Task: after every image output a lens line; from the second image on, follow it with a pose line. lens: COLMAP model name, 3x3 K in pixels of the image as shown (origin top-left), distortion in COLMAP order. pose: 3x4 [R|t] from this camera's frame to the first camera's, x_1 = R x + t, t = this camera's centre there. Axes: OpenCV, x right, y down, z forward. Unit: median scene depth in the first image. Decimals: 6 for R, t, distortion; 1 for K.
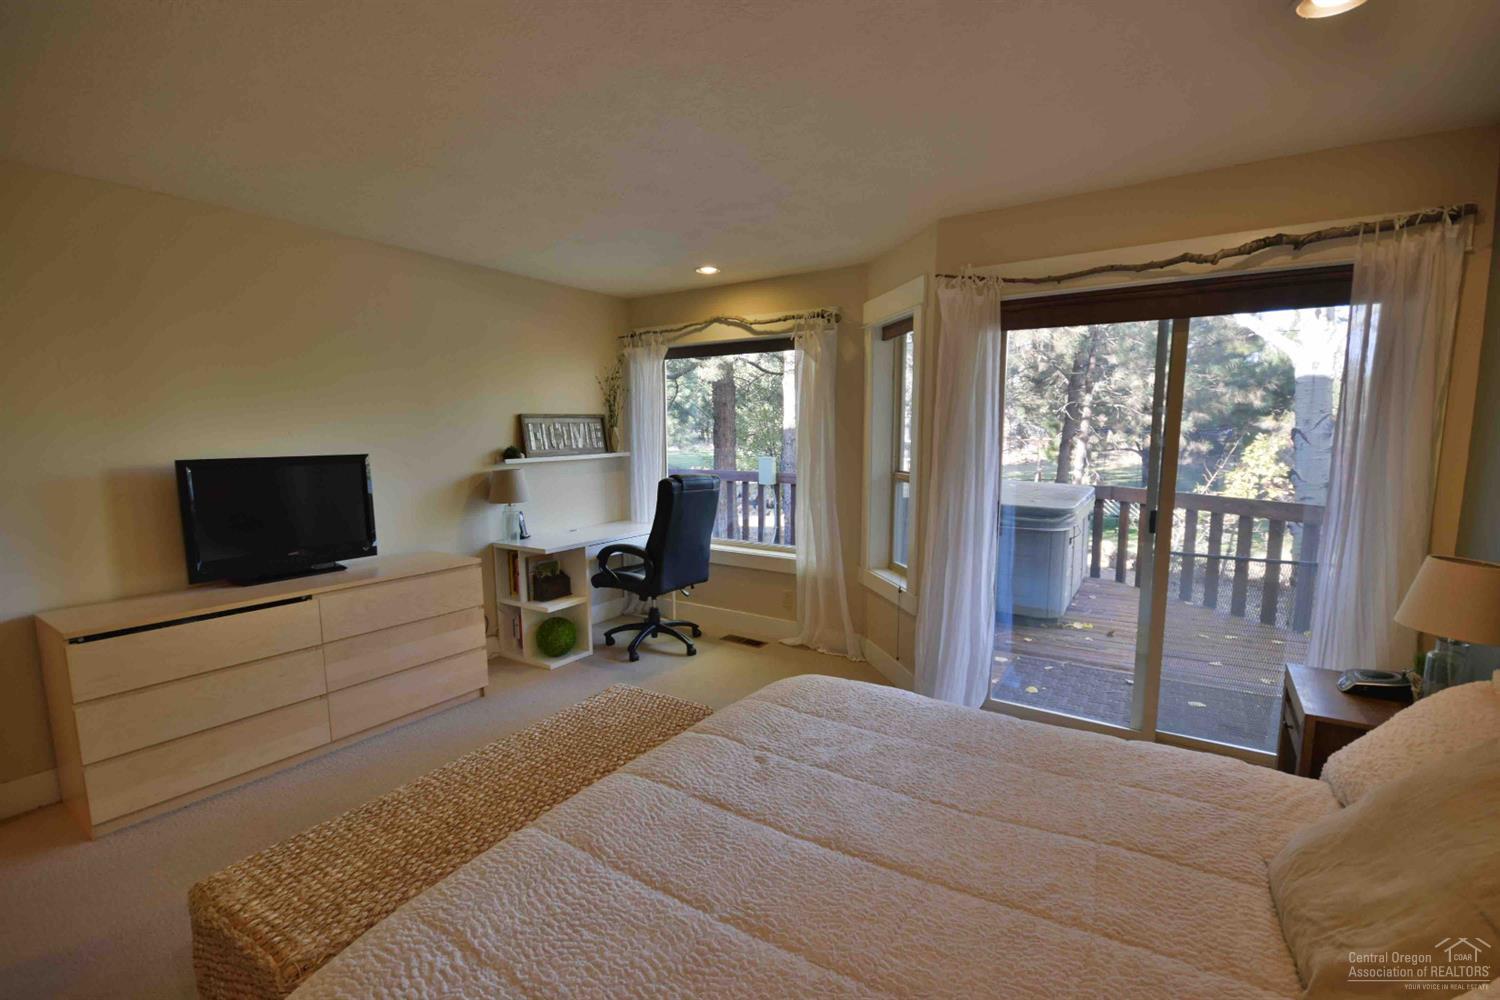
lens RADIAL K [[661.8, 0, 747.5], [0, 661.8, 503.6], [0, 0, 1]] dist [0.002348, -0.008692]
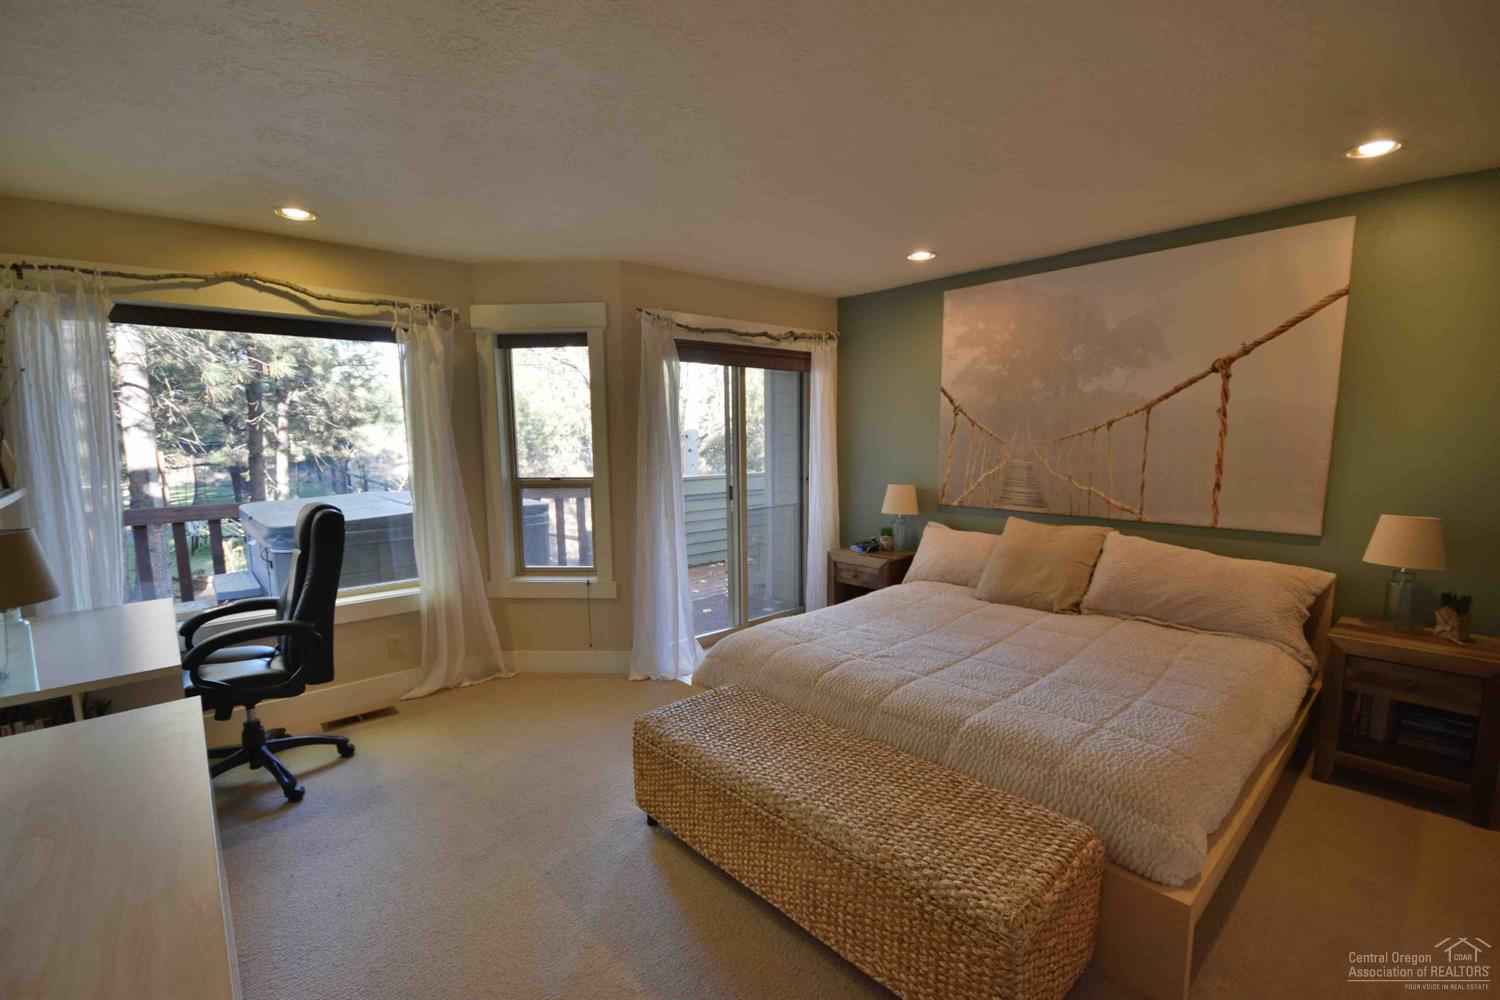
lens RADIAL K [[661.8, 0, 746.5], [0, 661.8, 505.0], [0, 0, 1]] dist [0.002348, -0.008692]
pose [[0.268141, -0.104091, 0.957740, -0.624187], [0.118902, 0.990121, 0.074321, -0.040221], [-0.956014, 0.093949, 0.277868, 0.366457]]
